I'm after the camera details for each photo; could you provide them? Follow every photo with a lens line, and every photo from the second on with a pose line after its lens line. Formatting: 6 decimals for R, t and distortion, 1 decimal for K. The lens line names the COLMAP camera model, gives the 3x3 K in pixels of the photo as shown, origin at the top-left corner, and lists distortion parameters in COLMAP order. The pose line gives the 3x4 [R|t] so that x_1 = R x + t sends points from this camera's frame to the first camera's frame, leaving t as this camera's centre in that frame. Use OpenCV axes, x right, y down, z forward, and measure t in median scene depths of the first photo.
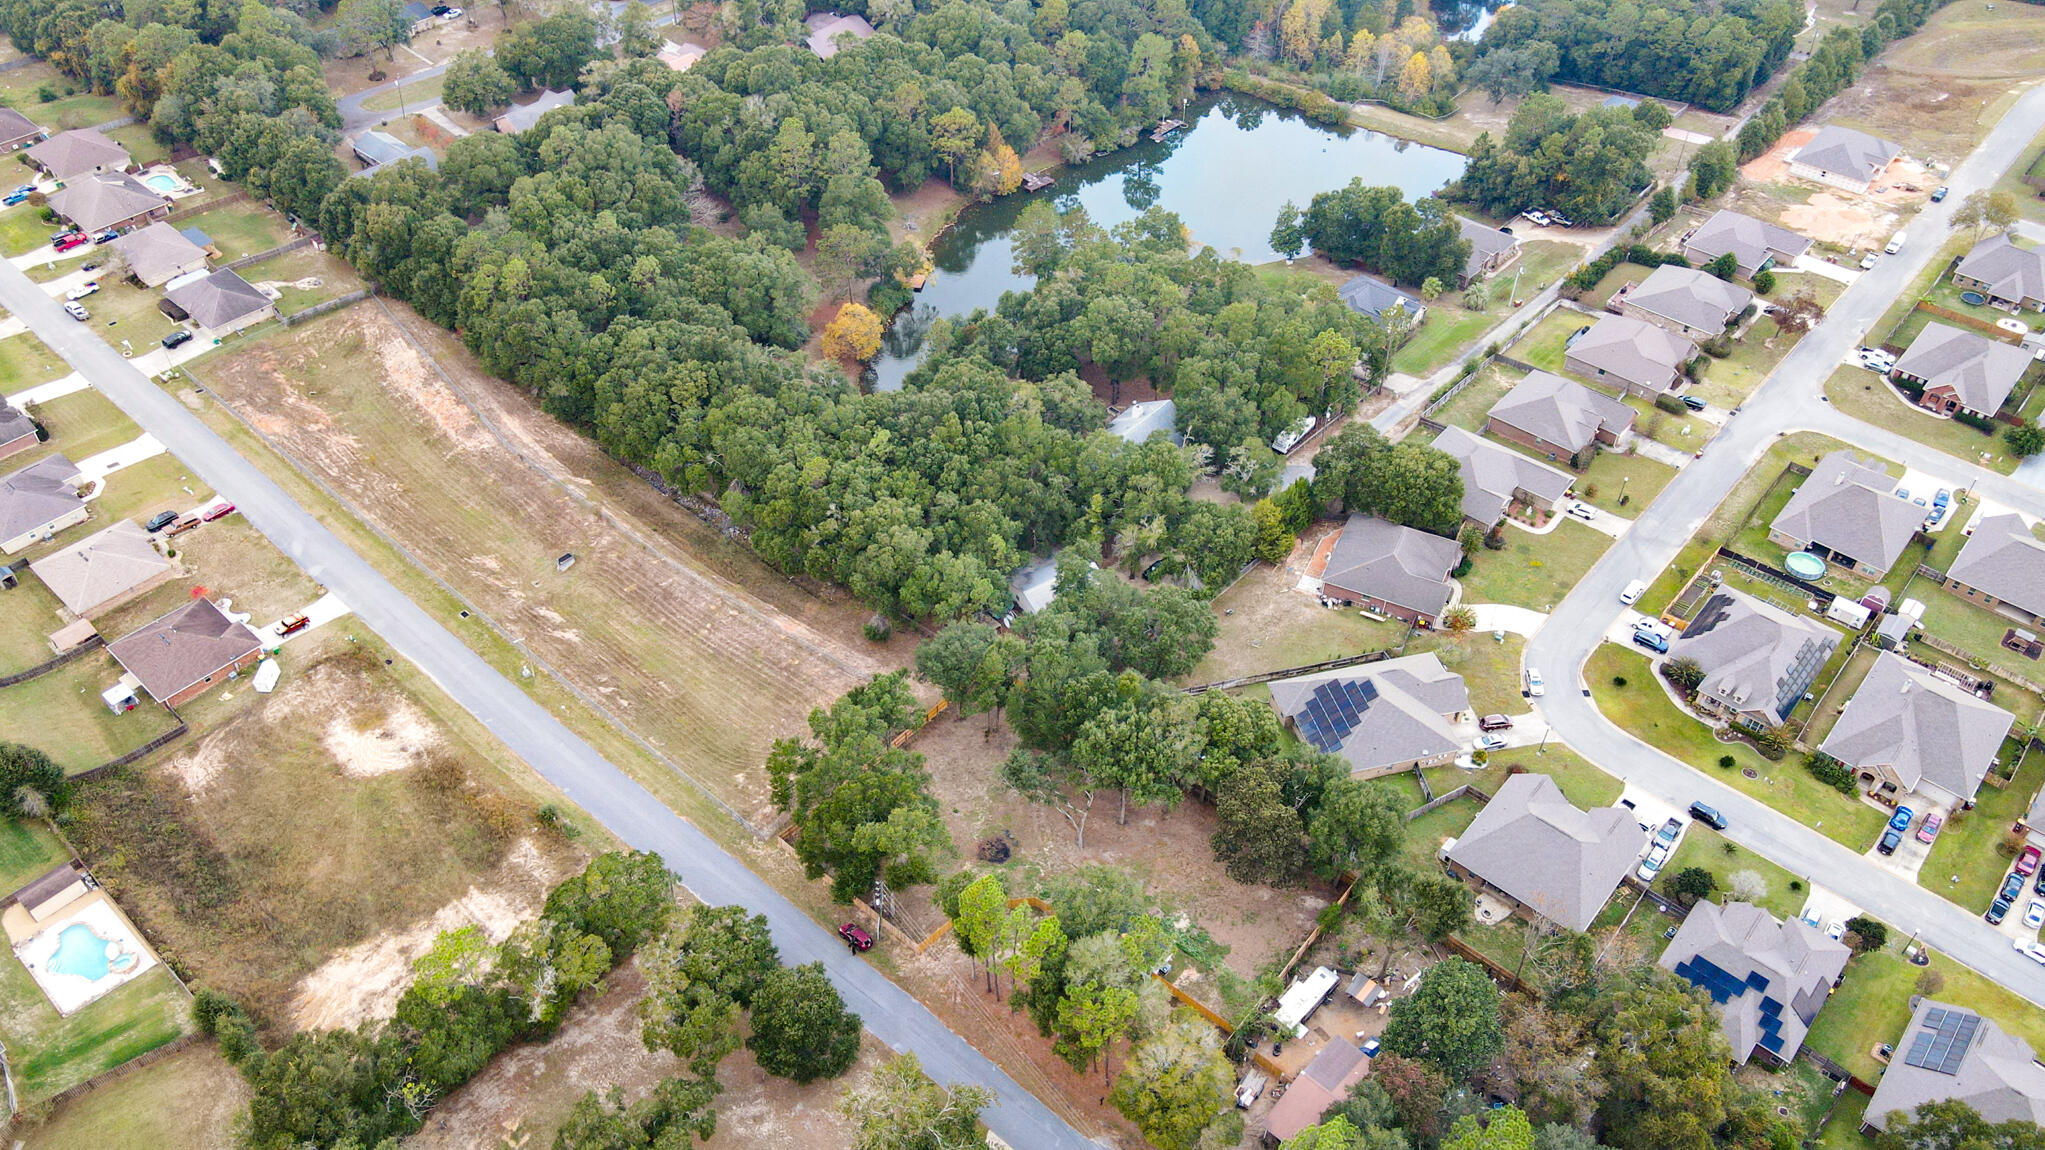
lens RADIAL K [[1496.9, 0, 1024.0], [0, 1496.9, 576.8], [0, 0, 1]] dist [-0.001142, 0.001045]
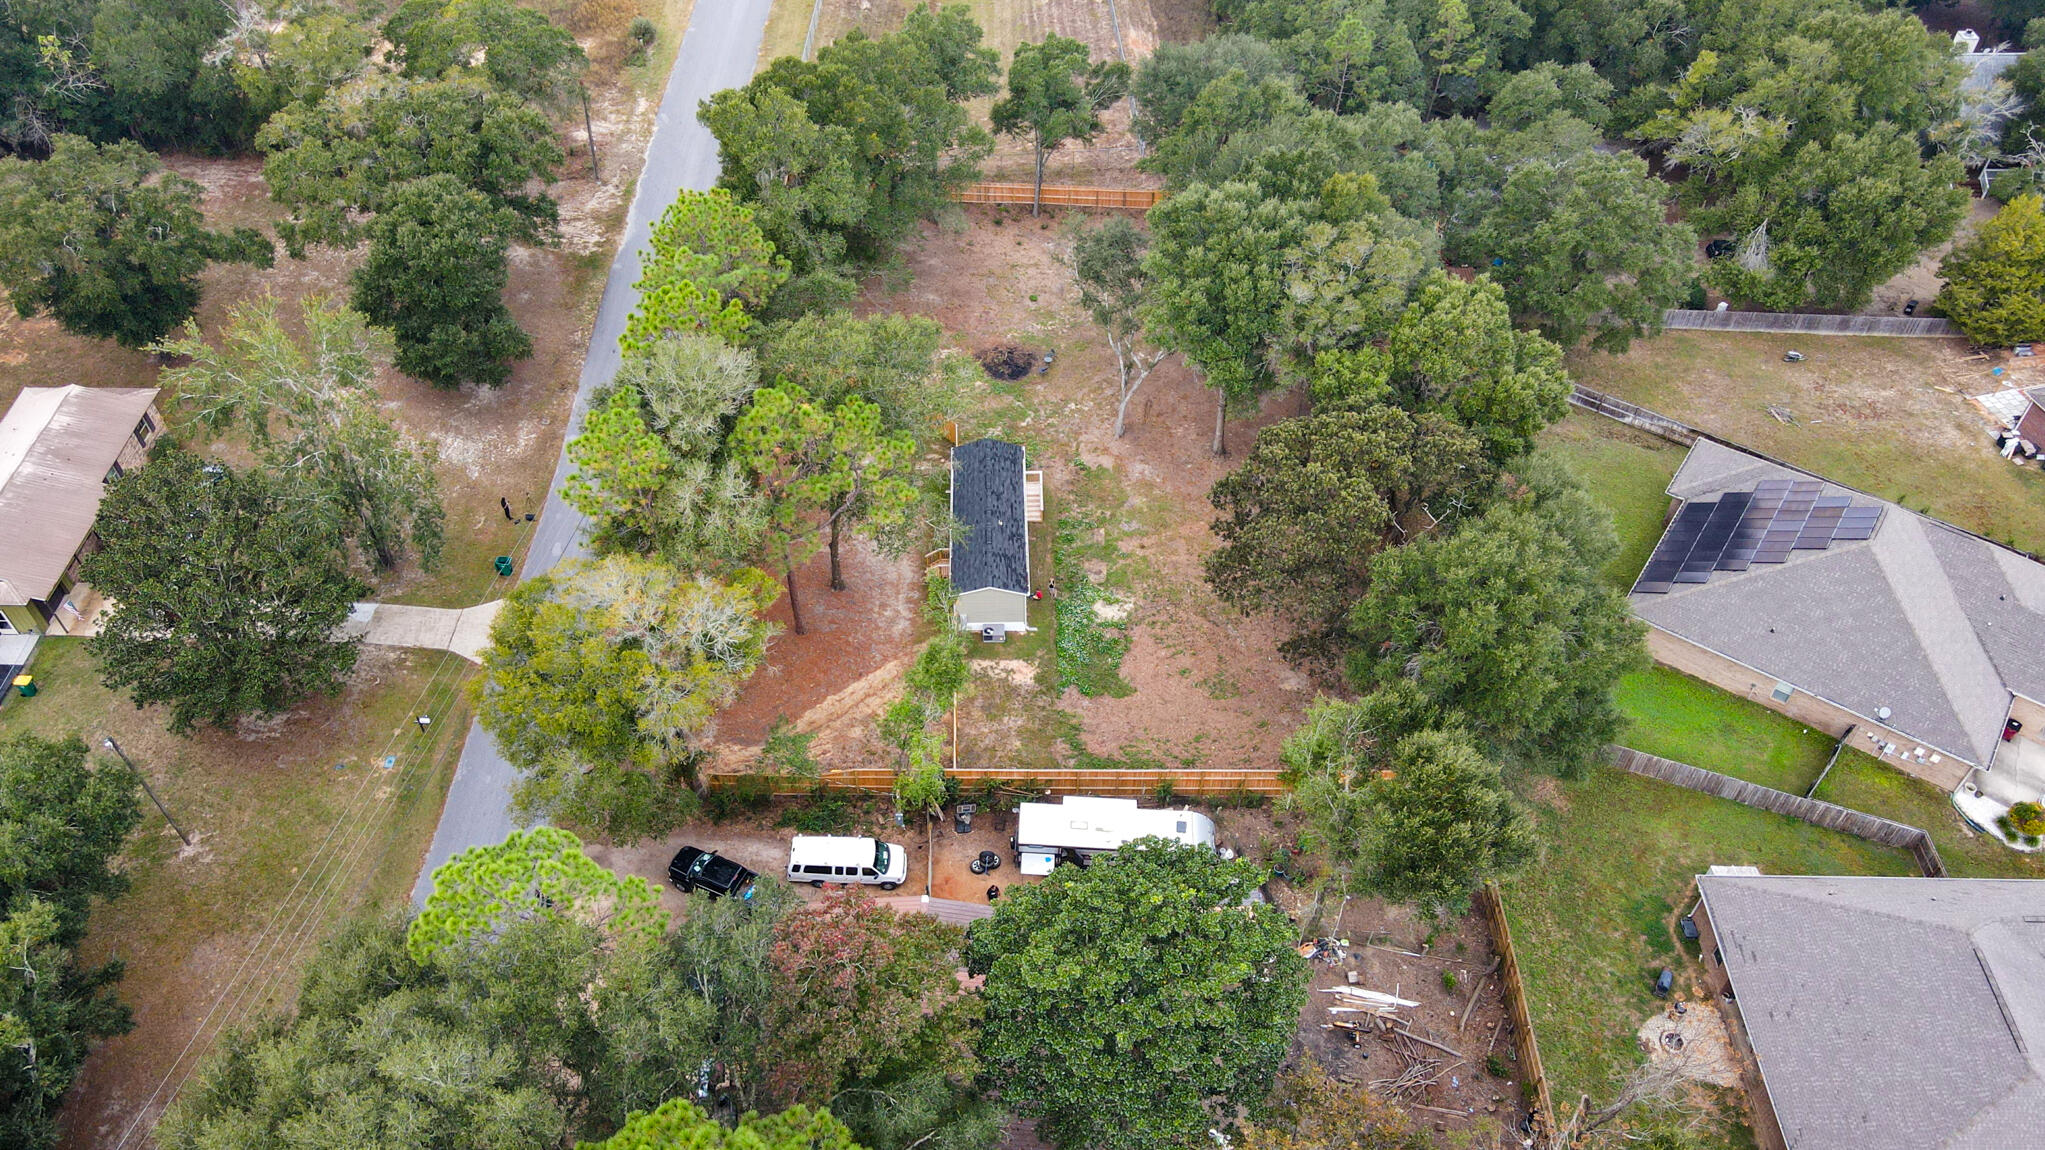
lens RADIAL K [[1496.9, 0, 1023.3], [0, 1496.9, 572.5], [0, 0, 1]] dist [-0.001142, 0.001045]
pose [[0.657843, 0.551941, -0.512448, 0.318762], [-0.497922, 0.829214, 0.253924, 0.103436], [0.565080, 0.088117, 0.820317, 0.545670]]
